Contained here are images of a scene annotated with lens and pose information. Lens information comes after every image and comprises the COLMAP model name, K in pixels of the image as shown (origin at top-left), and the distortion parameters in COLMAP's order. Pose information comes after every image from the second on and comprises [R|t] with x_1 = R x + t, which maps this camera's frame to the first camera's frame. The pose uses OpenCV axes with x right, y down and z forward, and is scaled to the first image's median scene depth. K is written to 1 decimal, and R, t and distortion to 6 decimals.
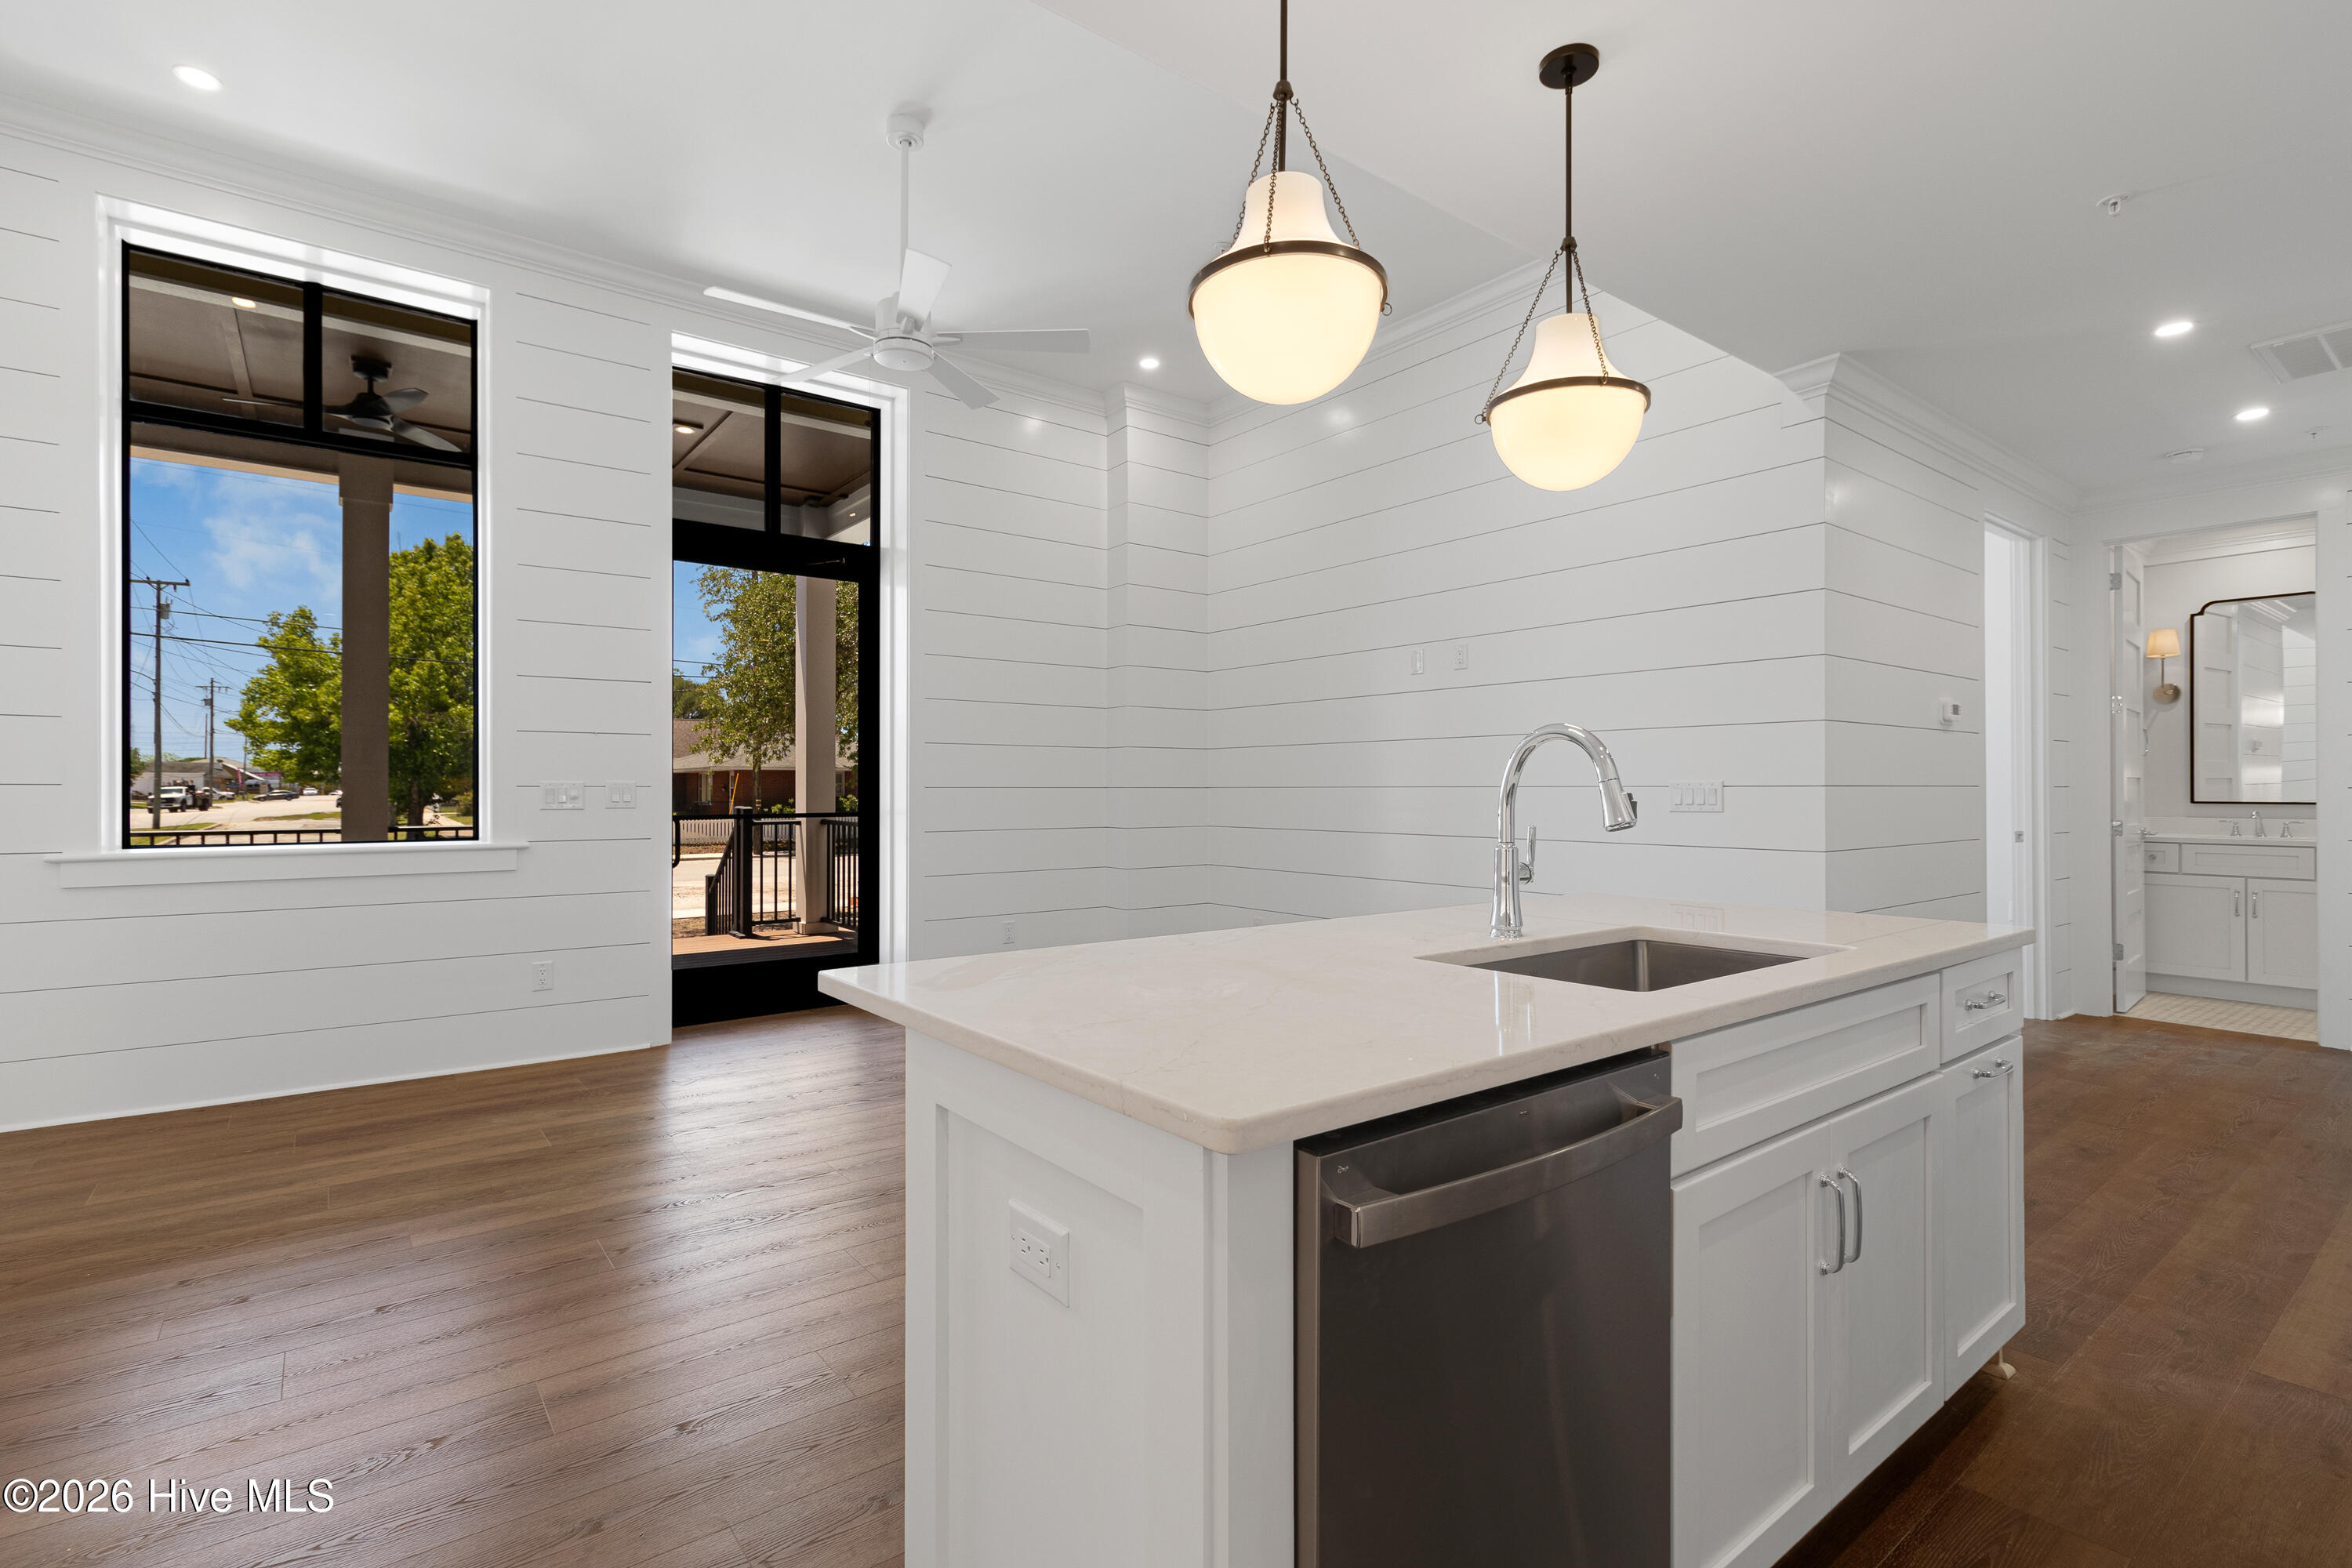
lens RADIAL K [[1102.1, 0, 1190.3], [0, 1102.1, 780.2], [0, 0, 1]] dist [0.003144, 0.000294]
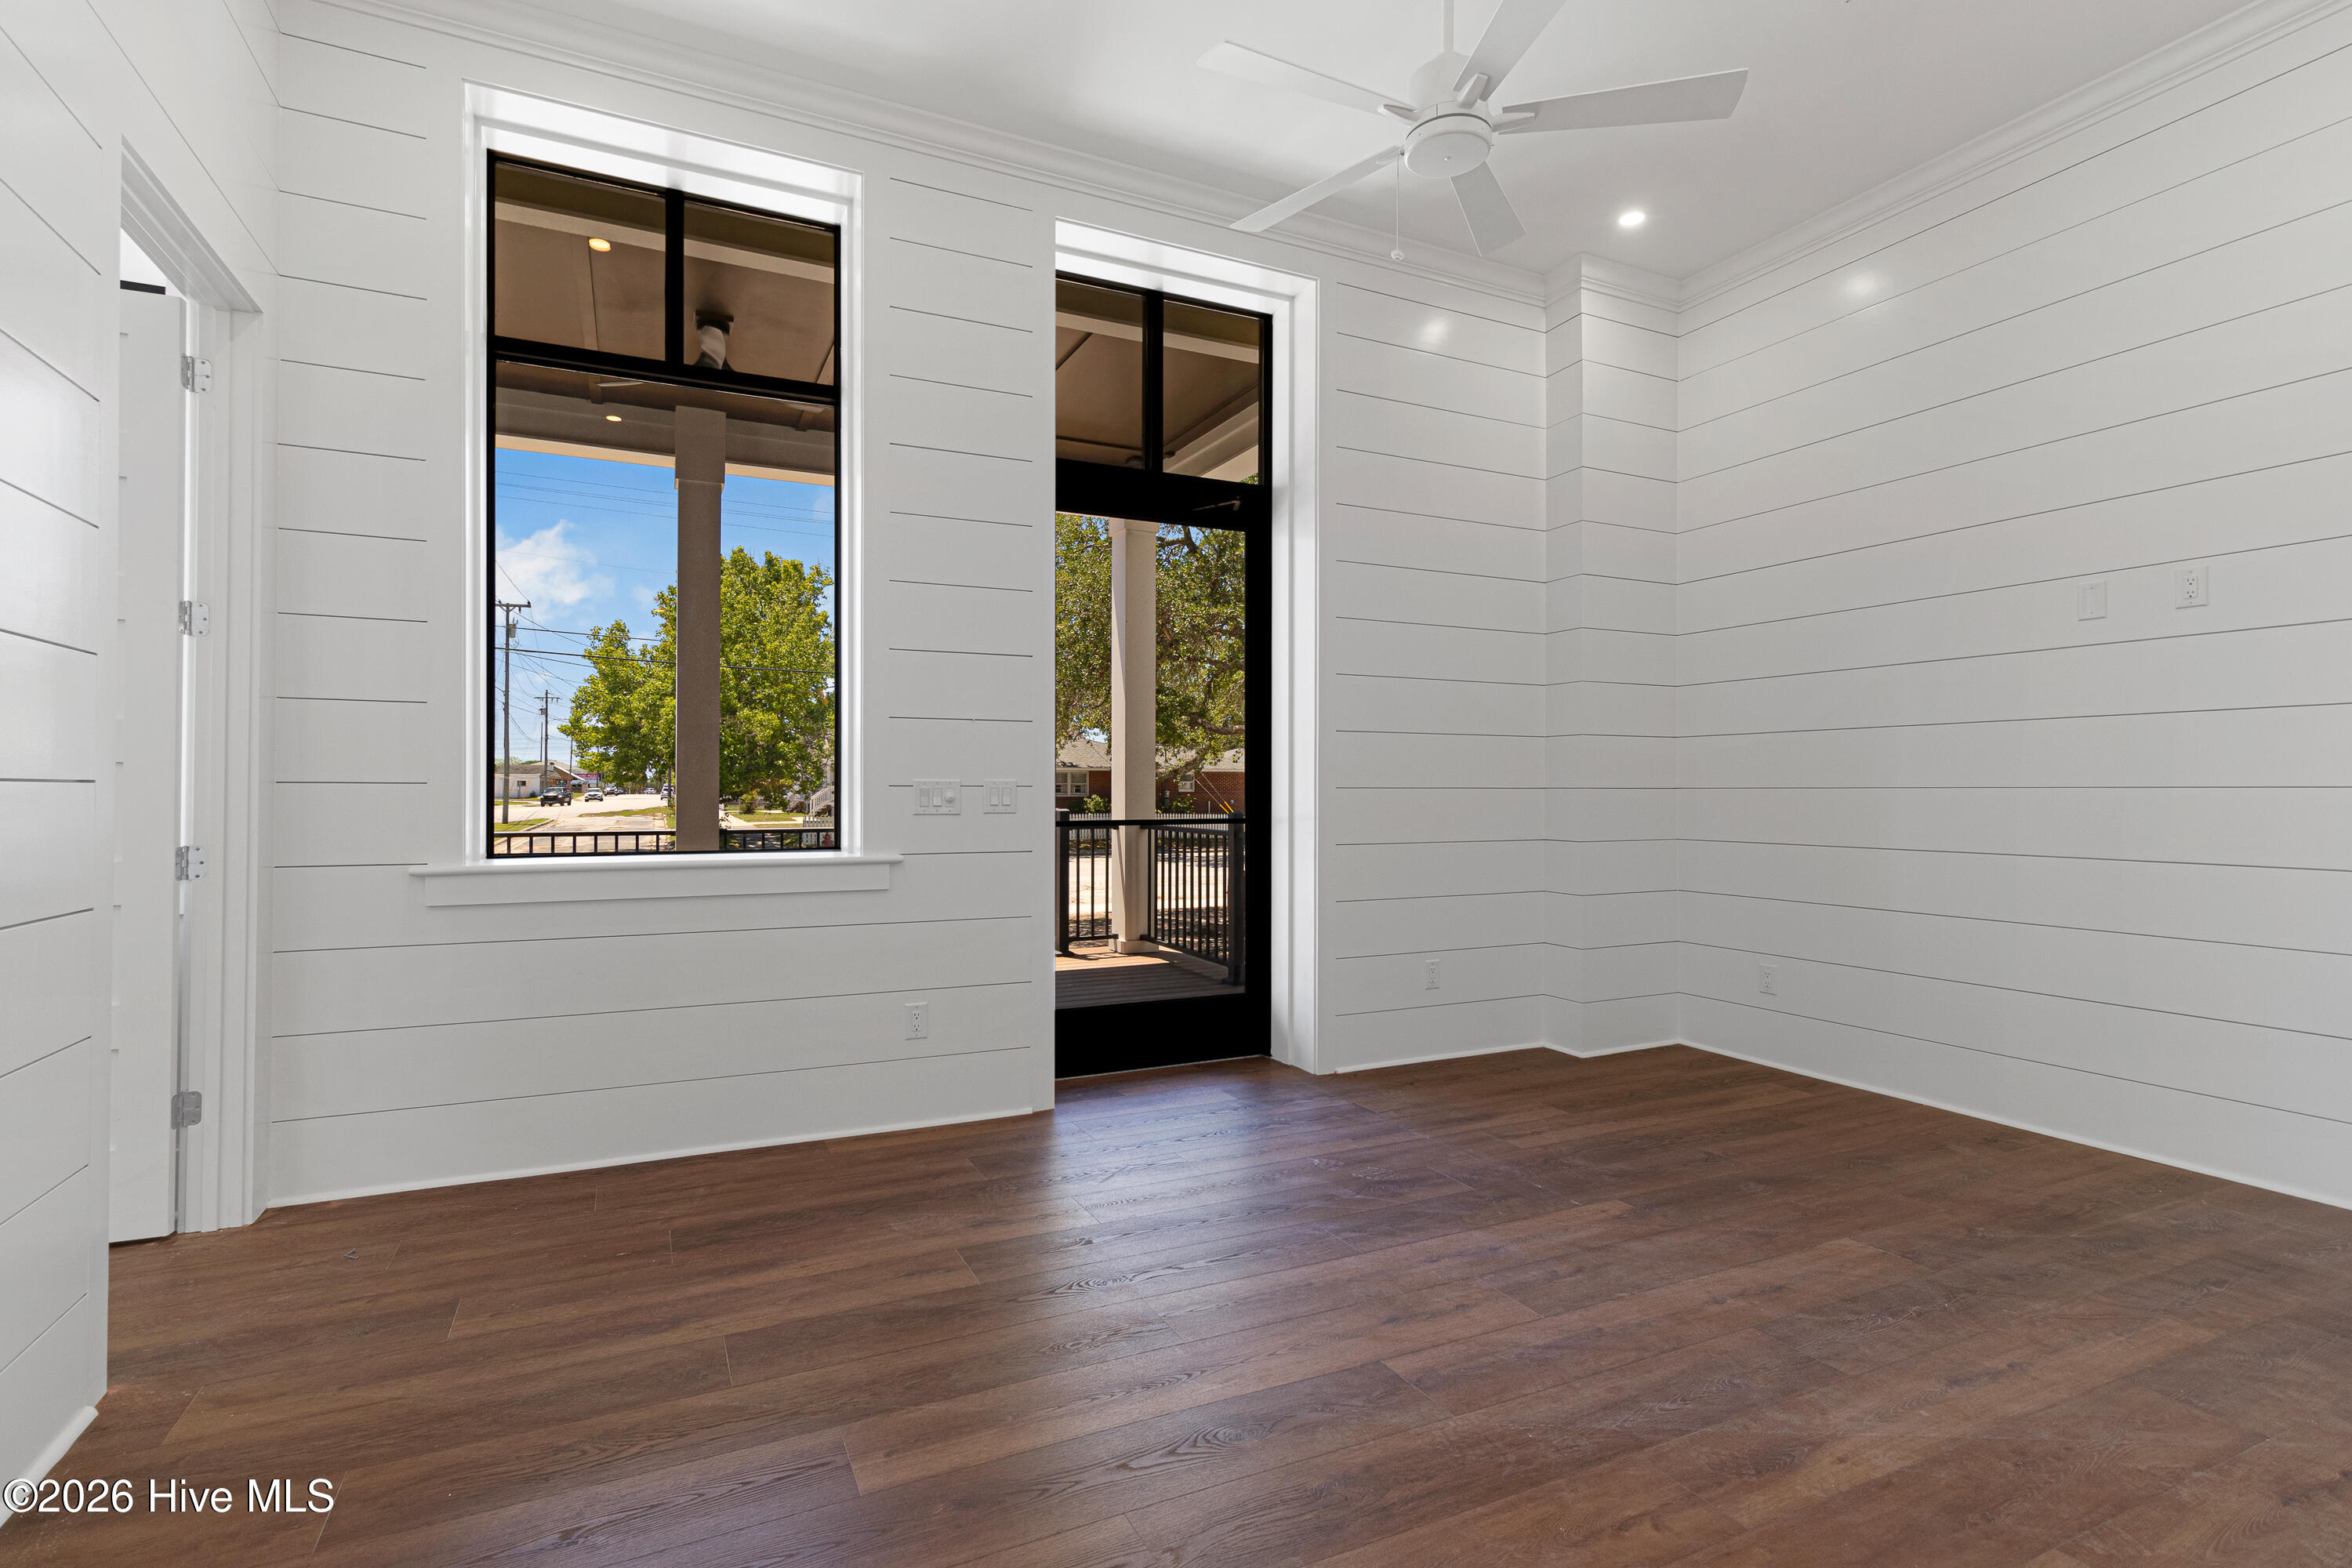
lens RADIAL K [[1102.1, 0, 1125.4], [0, 1102.1, 773.6], [0, 0, 1]] dist [0.003144, 0.000294]
pose [[0.971665, -0.002002, -0.236353, -0.209522], [0.000576, 0.999981, -0.006105, 0.001373], [0.236361, 0.005796, 0.971648, 0.212050]]
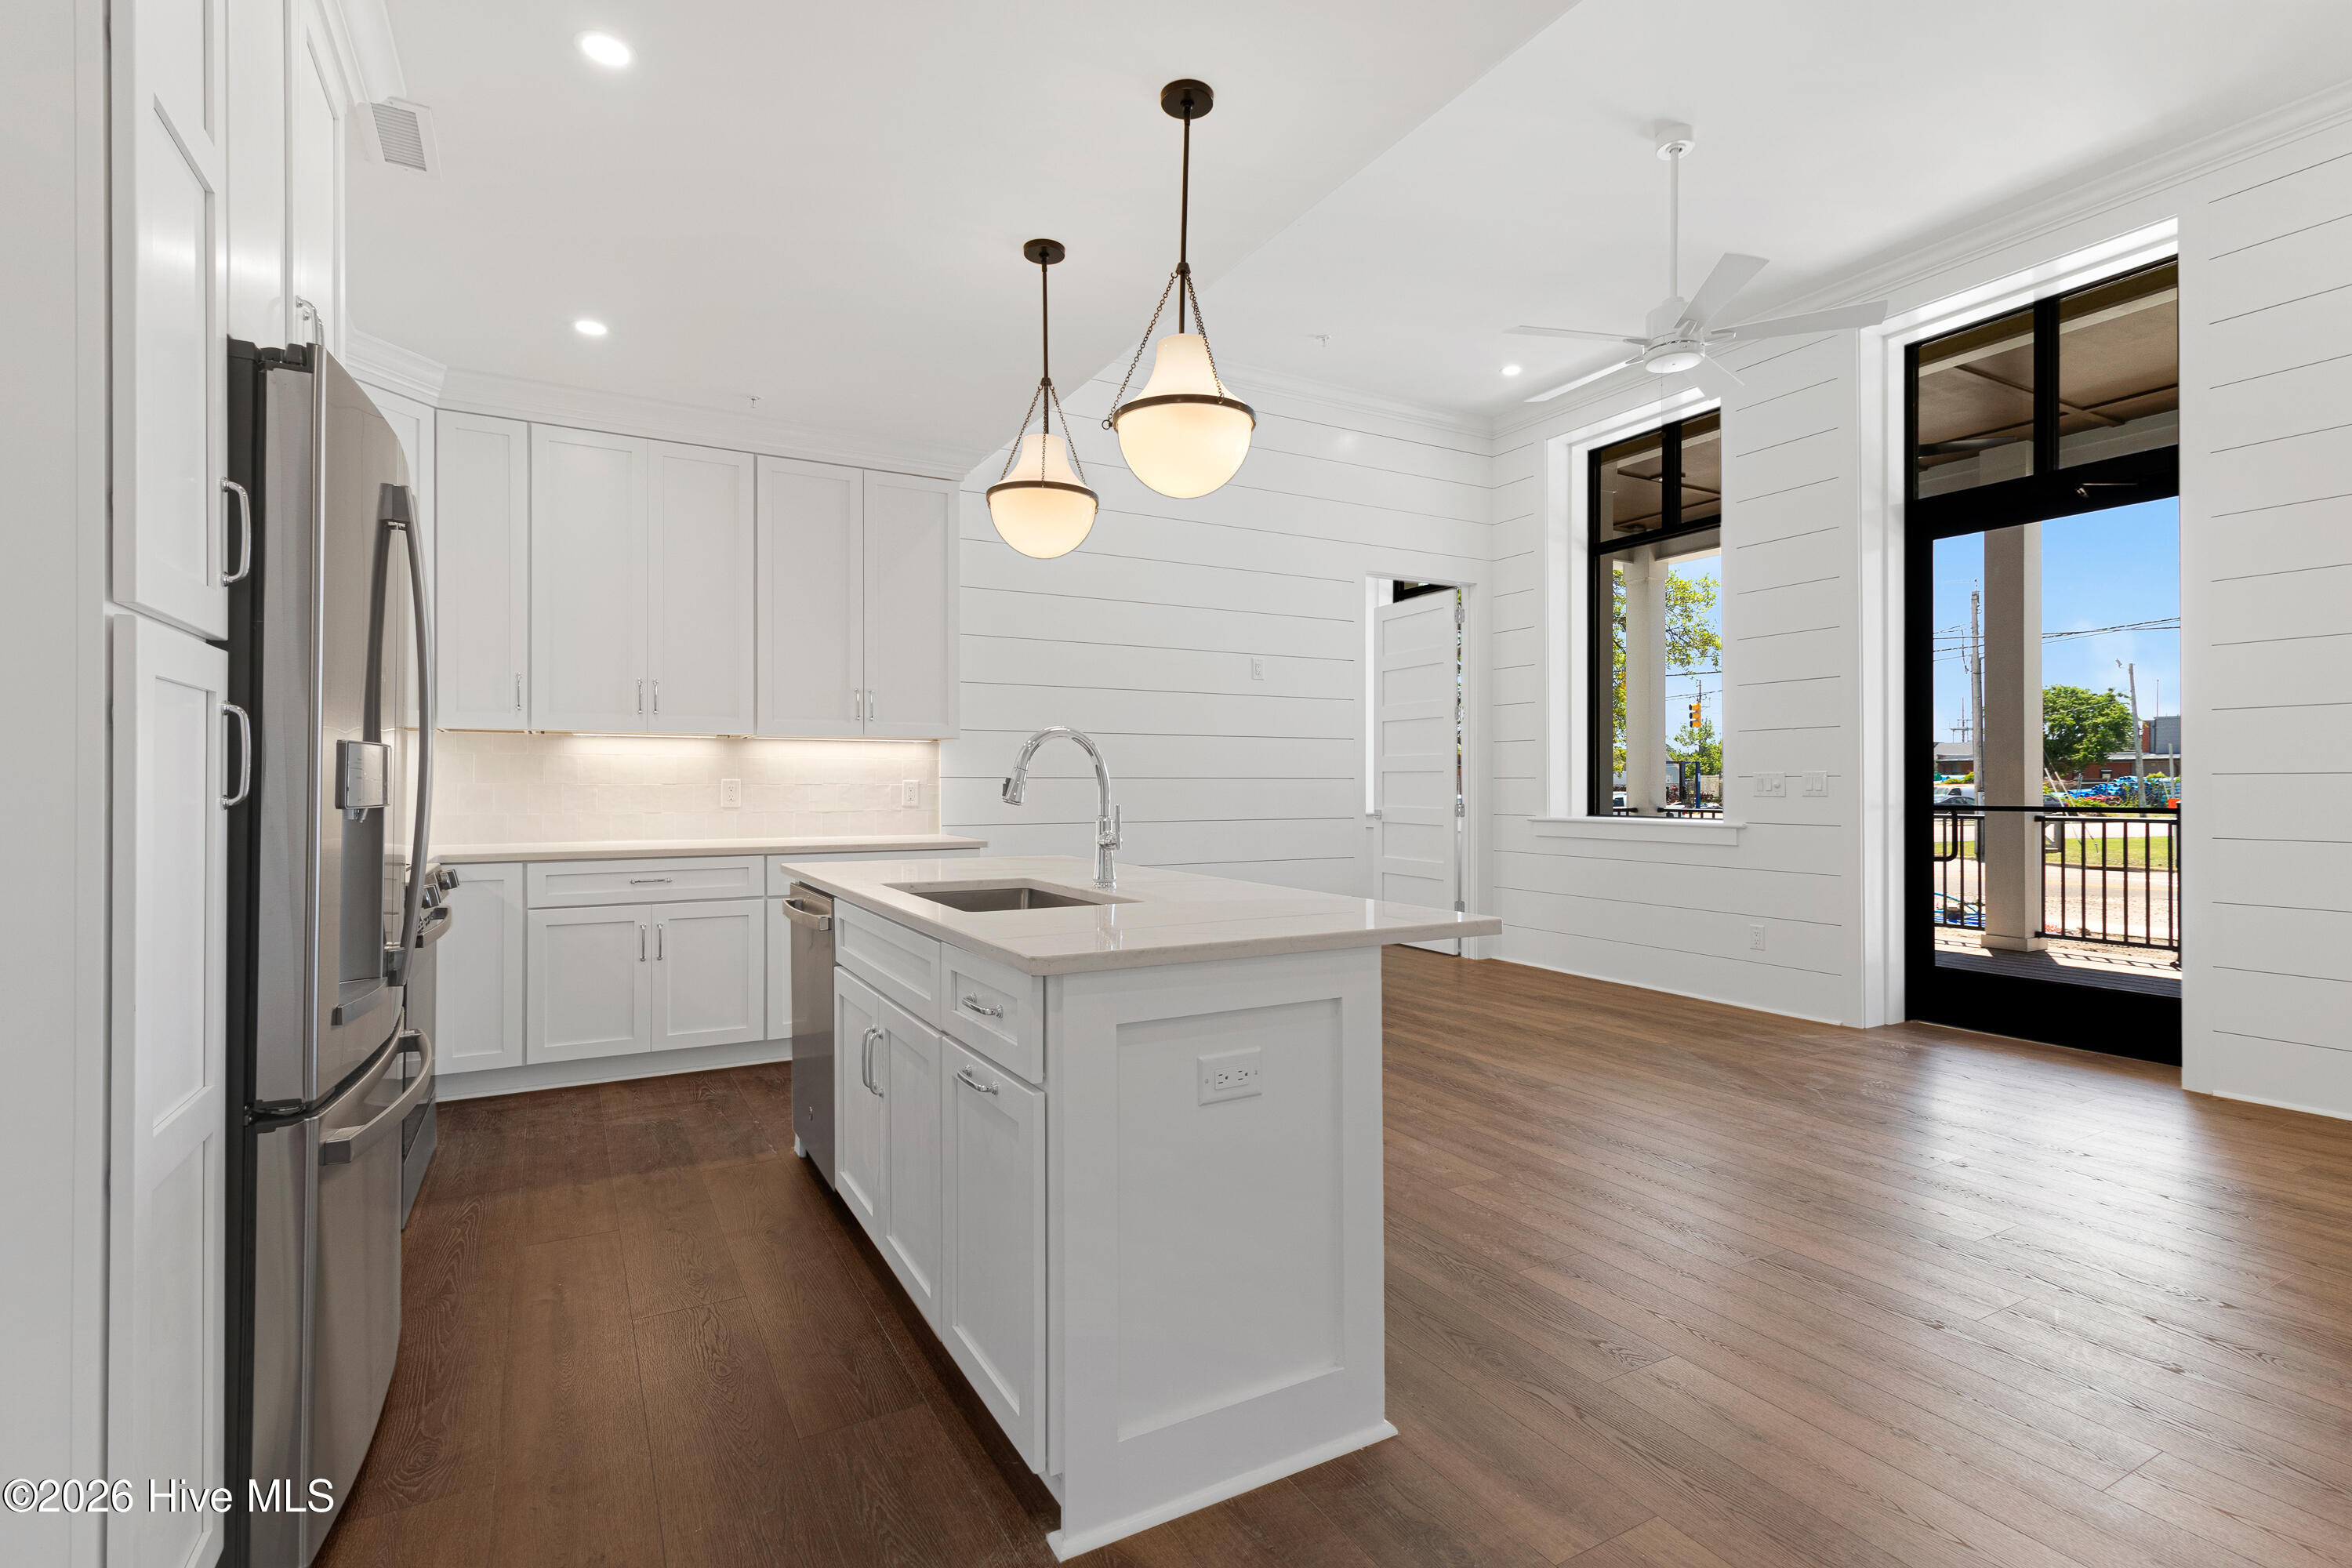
lens RADIAL K [[1102.1, 0, 1166.1], [0, 1102.1, 777.3], [0, 0, 1]] dist [0.003144, 0.000294]
pose [[-0.176975, -0.000253, -0.984215, 0.588650], [0.020089, 0.999791, -0.003870, -0.001552], [0.984010, -0.020457, -0.176933, 0.500451]]
